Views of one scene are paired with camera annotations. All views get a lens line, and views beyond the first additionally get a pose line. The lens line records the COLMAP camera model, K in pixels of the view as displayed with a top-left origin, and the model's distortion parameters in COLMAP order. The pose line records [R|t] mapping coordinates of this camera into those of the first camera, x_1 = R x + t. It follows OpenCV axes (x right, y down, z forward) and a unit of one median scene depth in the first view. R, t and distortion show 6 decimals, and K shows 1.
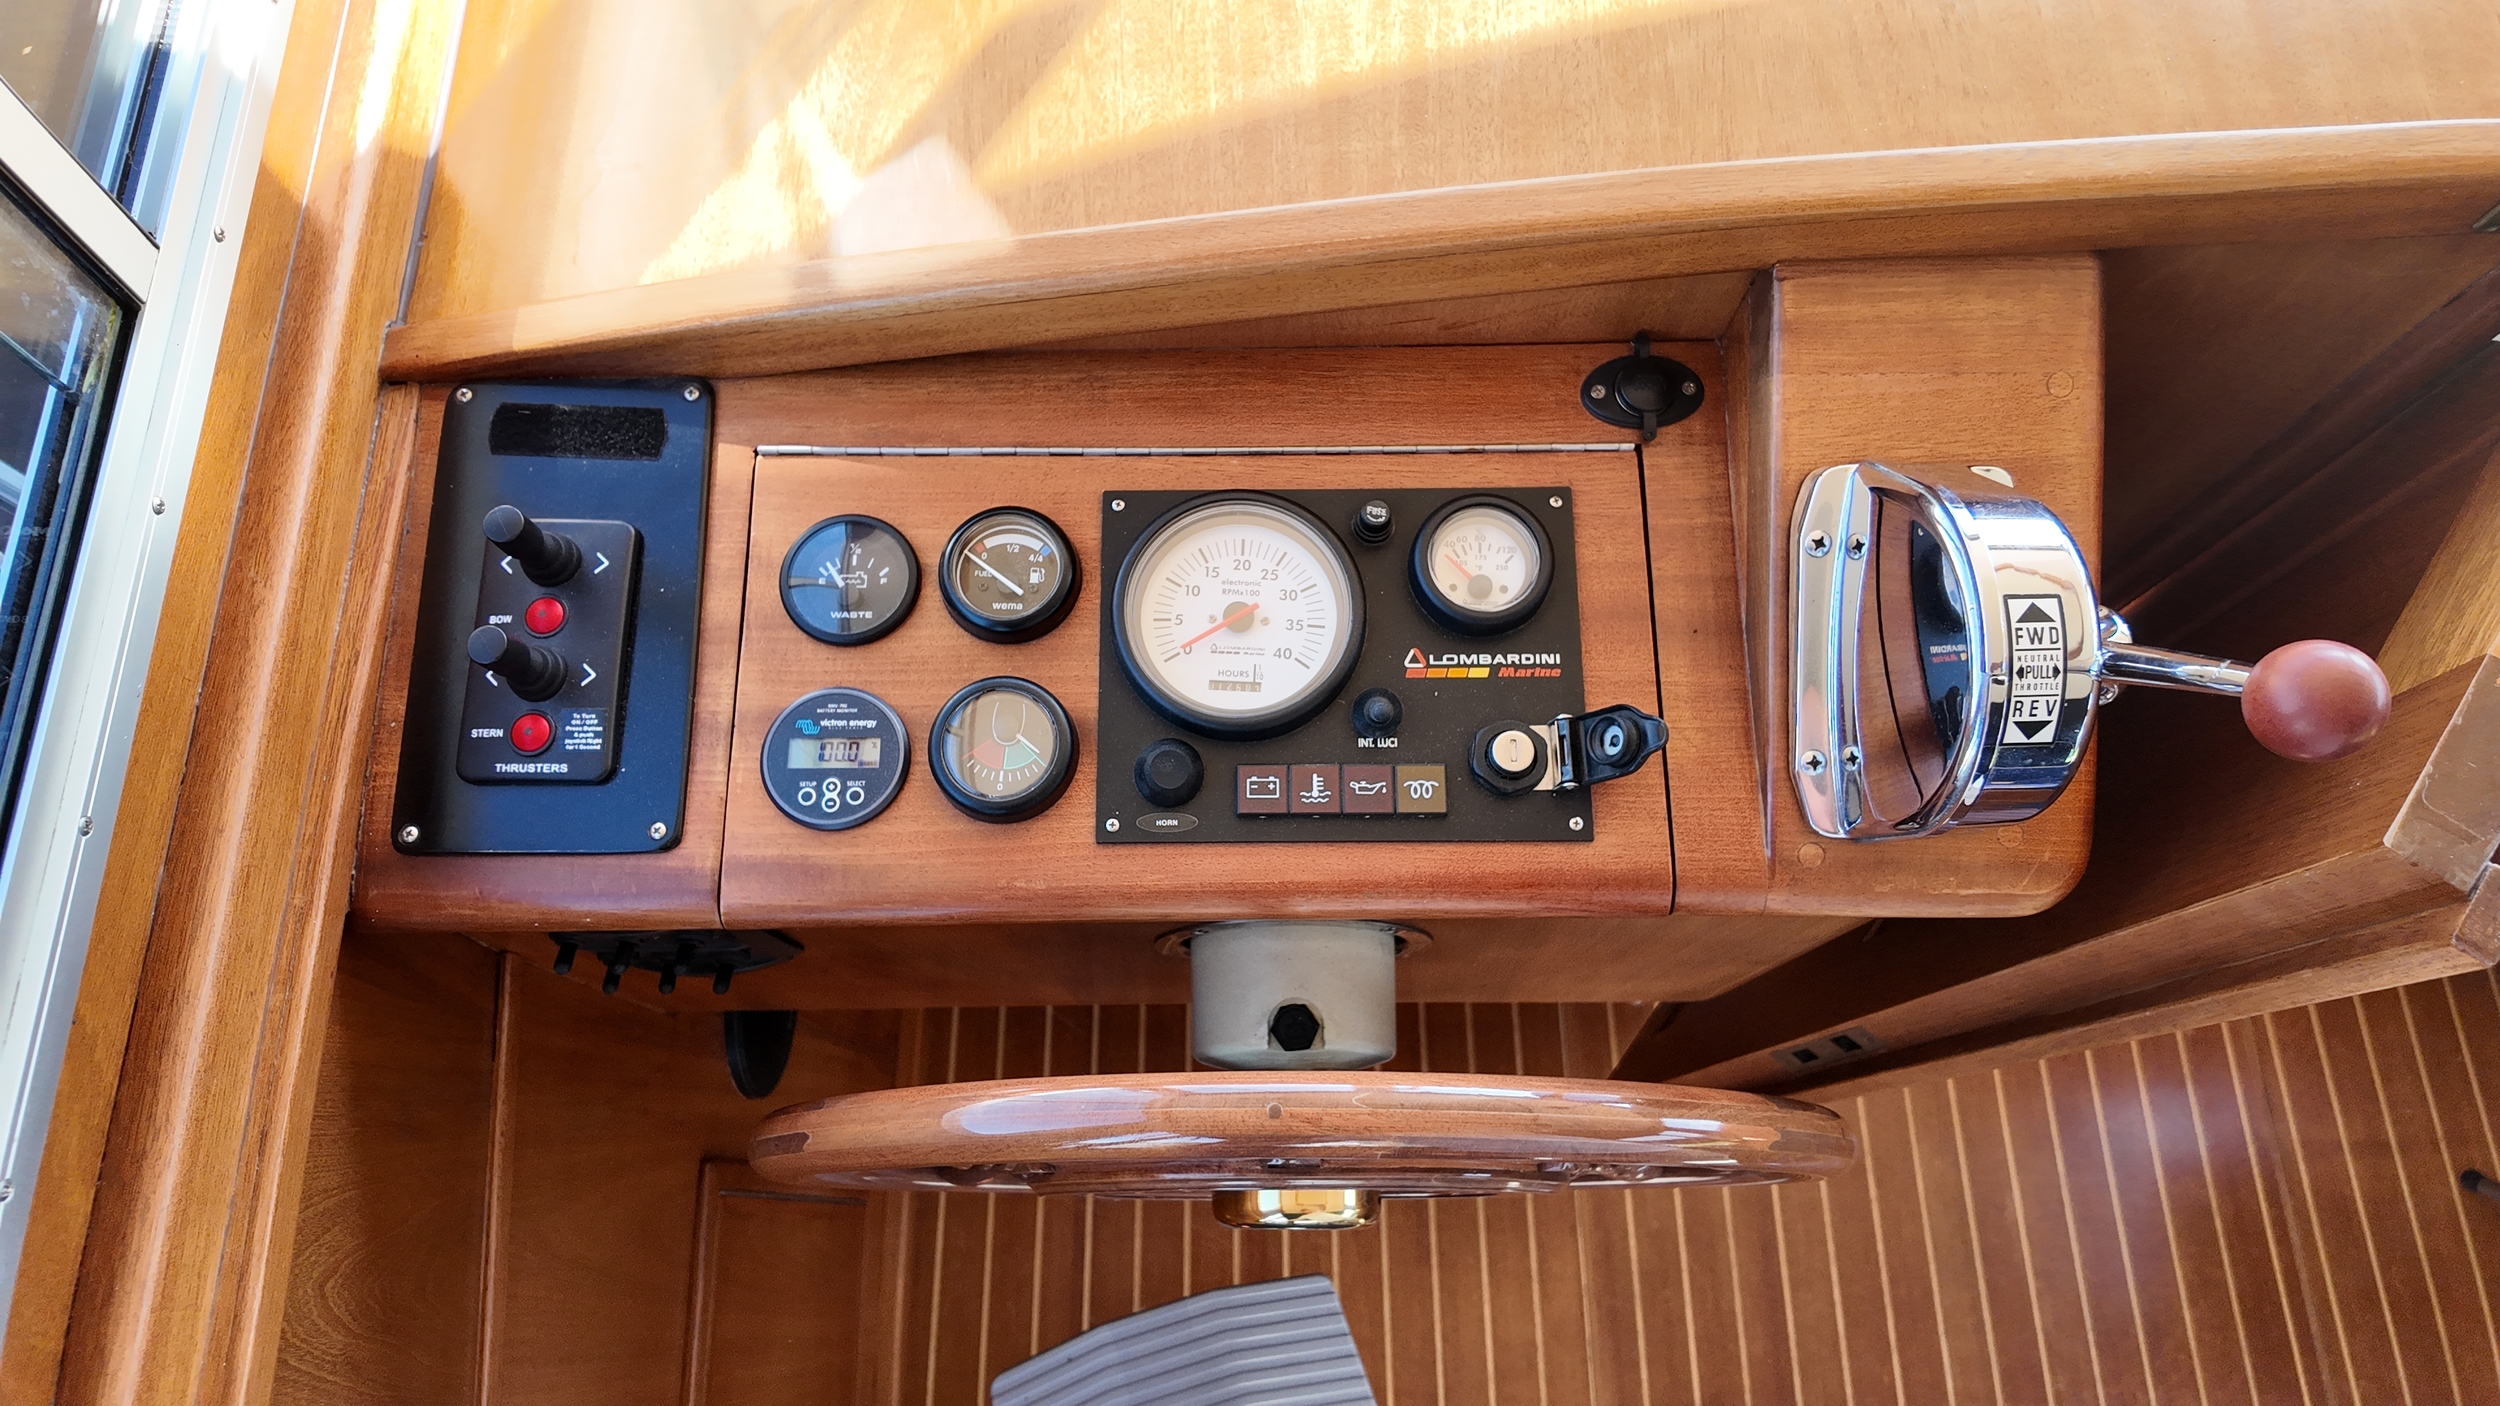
lens RADIAL K [[1384.4, 0, 1250.0], [0, 1384.4, 703.0], [0, 0, 1]] dist [0.000969, -0.034321]
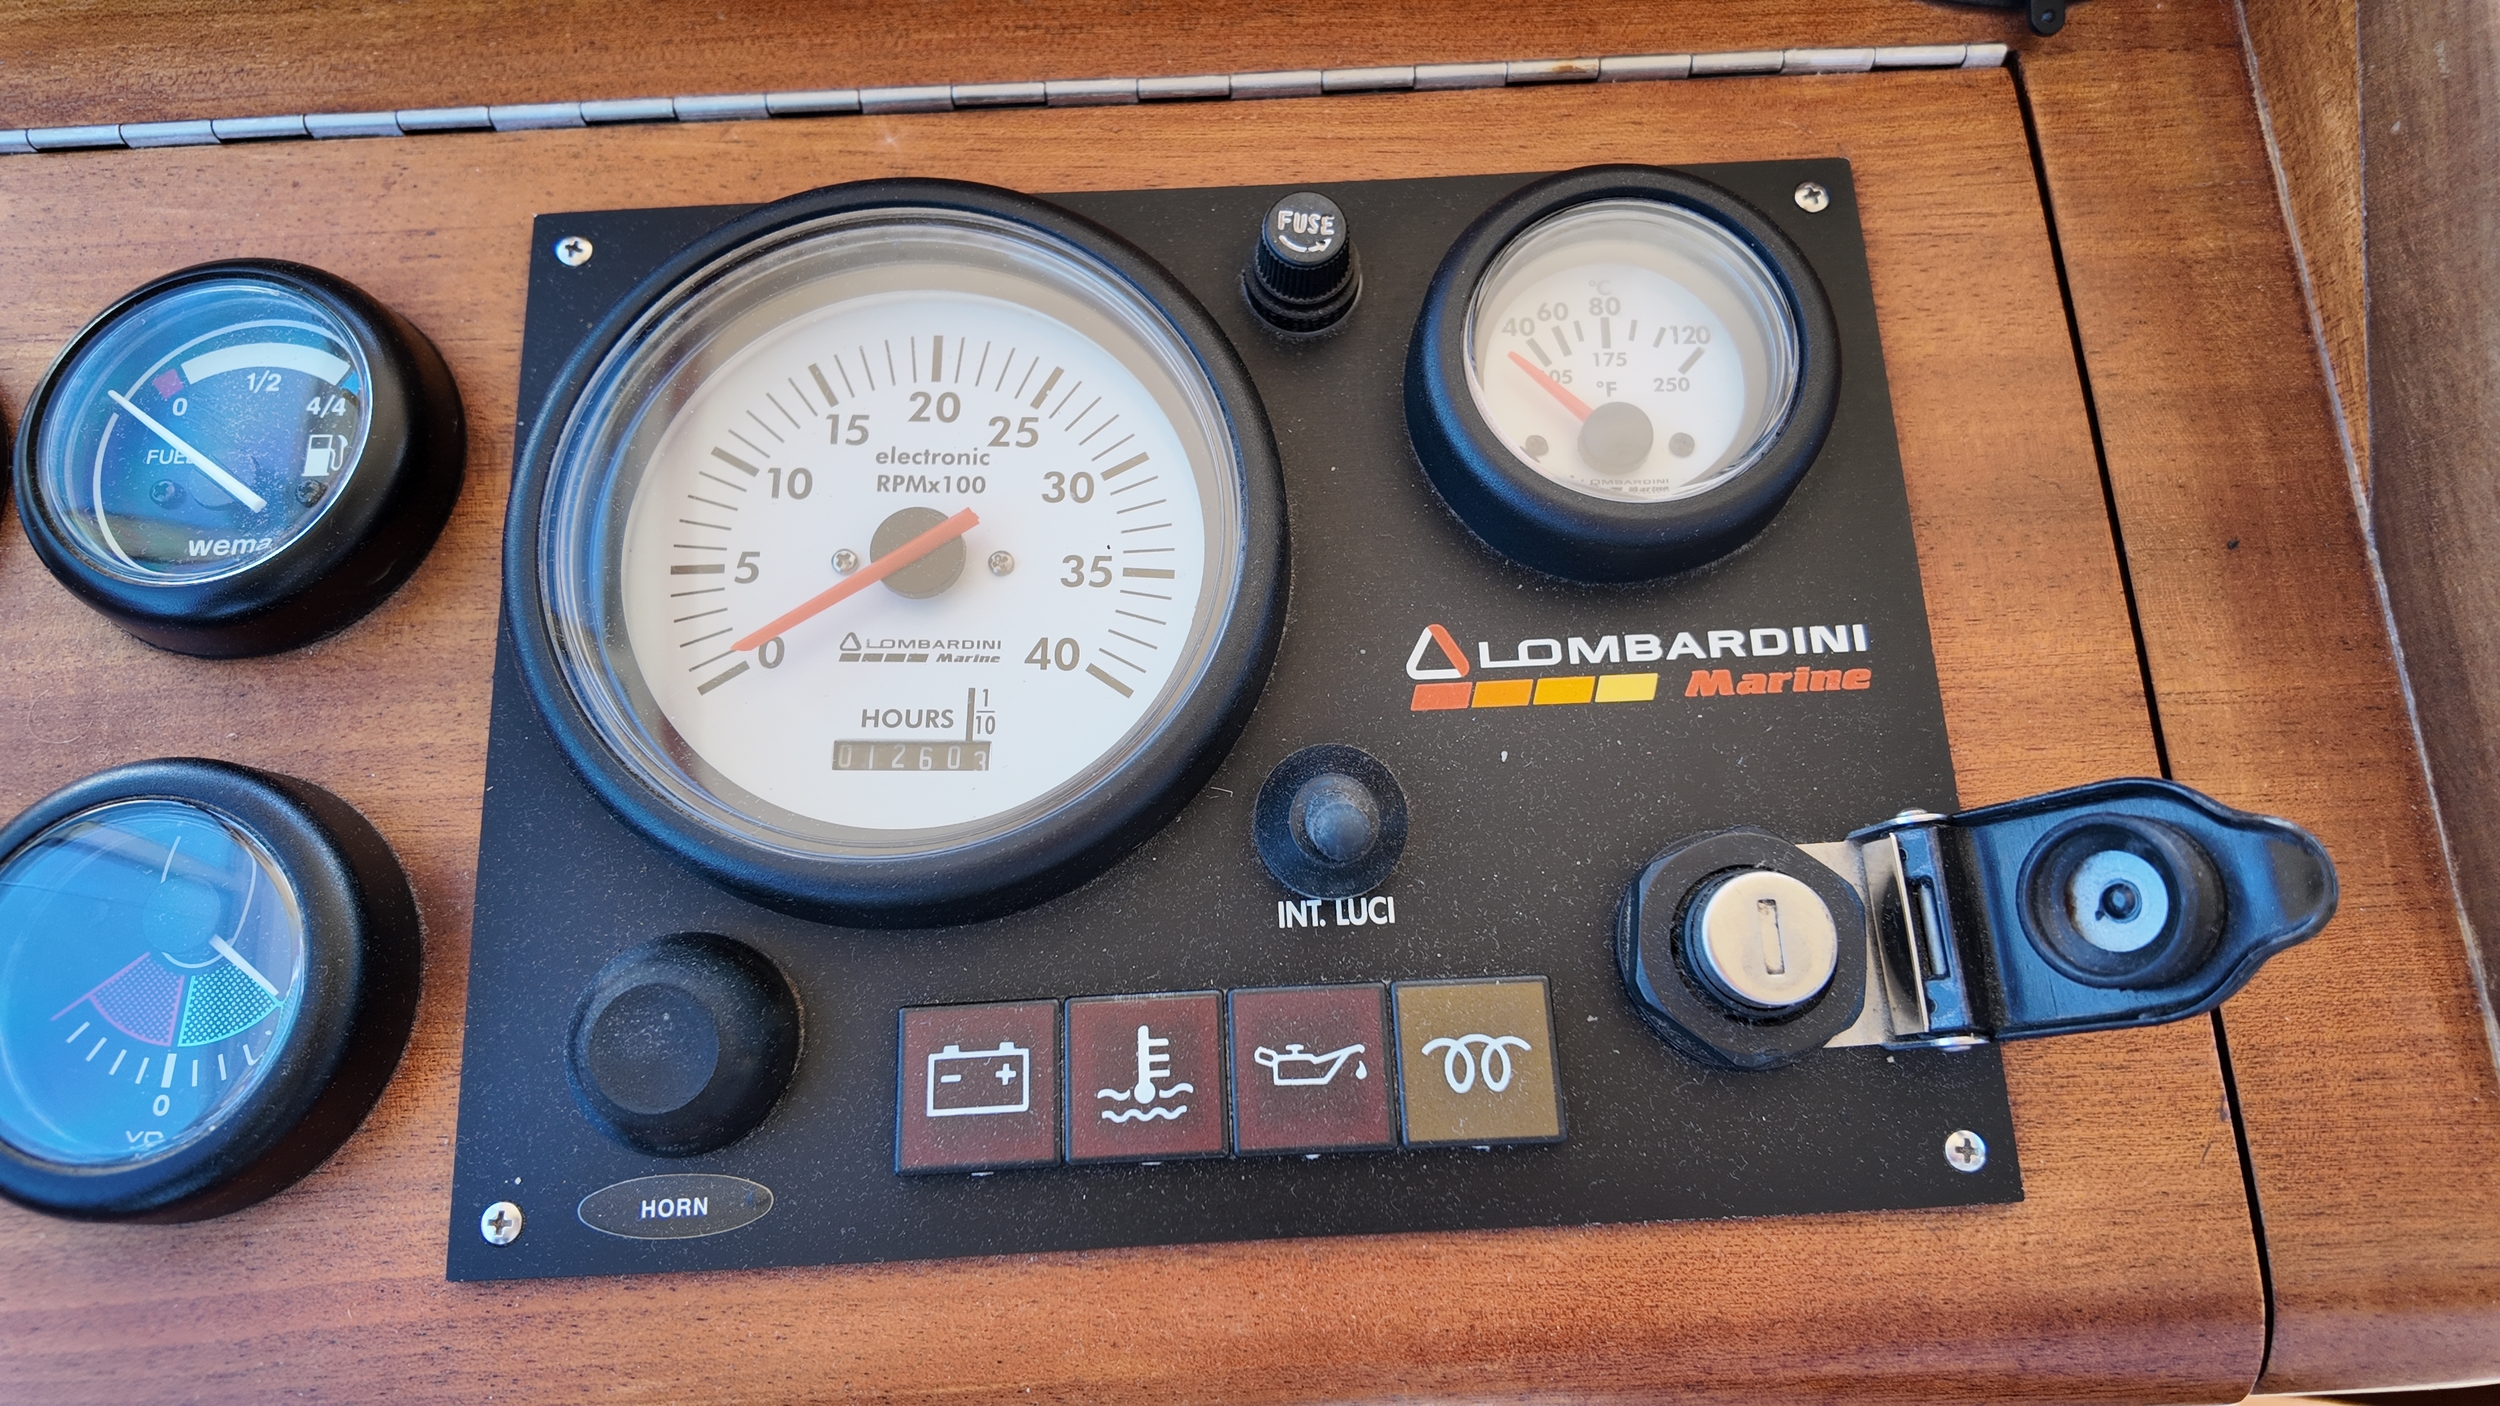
lens RADIAL K [[1384.4, 0, 1250.0], [0, 1384.4, 703.0], [0, 0, 1]] dist [0.000969, -0.034321]
pose [[0.999145, -0.039643, 0.011760, 0.068991], [0.039664, 0.999212, -0.001581, -0.021322], [-0.011688, 0.002046, 0.999930, 0.661878]]
